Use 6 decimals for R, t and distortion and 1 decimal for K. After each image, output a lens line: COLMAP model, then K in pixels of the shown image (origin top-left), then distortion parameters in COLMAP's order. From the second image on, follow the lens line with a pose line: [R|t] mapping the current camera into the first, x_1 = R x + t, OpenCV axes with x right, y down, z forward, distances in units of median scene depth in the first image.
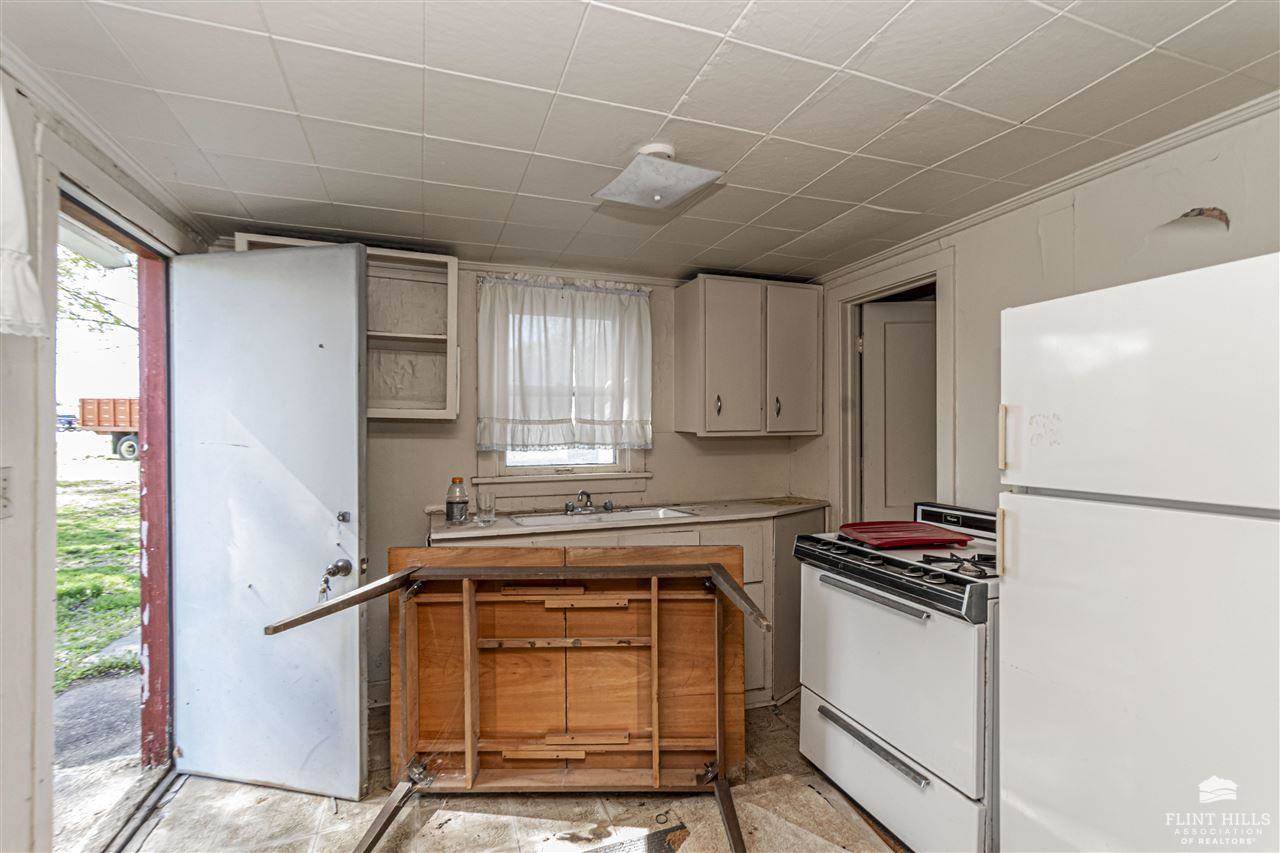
lens RADIAL K [[564.6, 0, 640.0], [0, 564.6, 426.5], [0, 0, 1]] dist [0.000817, -0.000018]
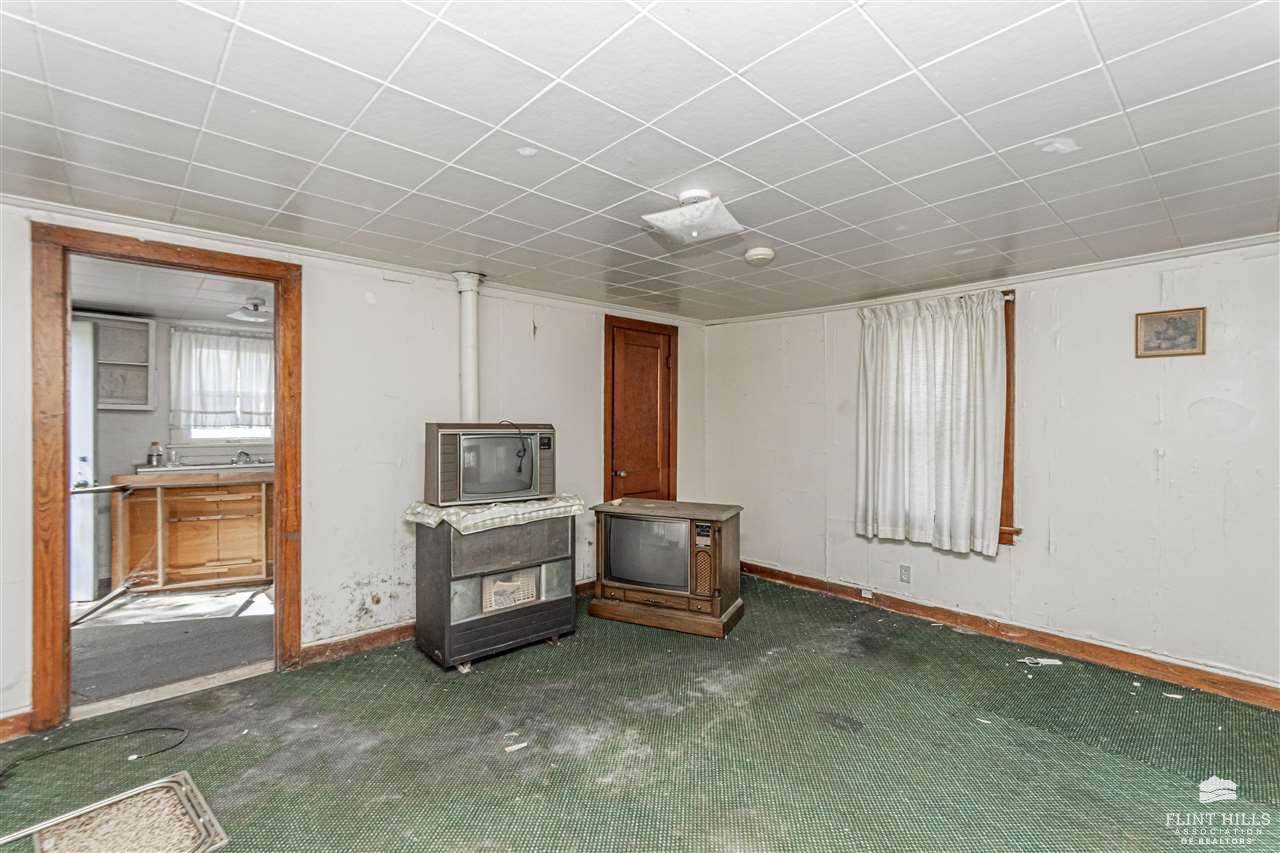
lens RADIAL K [[570.8, 0, 640.0], [0, 570.8, 426.5], [0, 0, 1]] dist [-0.022910, 0.000059]
pose [[0.922747, 0.006122, 0.385358, 0.400245], [-0.008319, 0.999957, 0.004034, 0.019781], [-0.385317, -0.006929, 0.922758, -1.201915]]
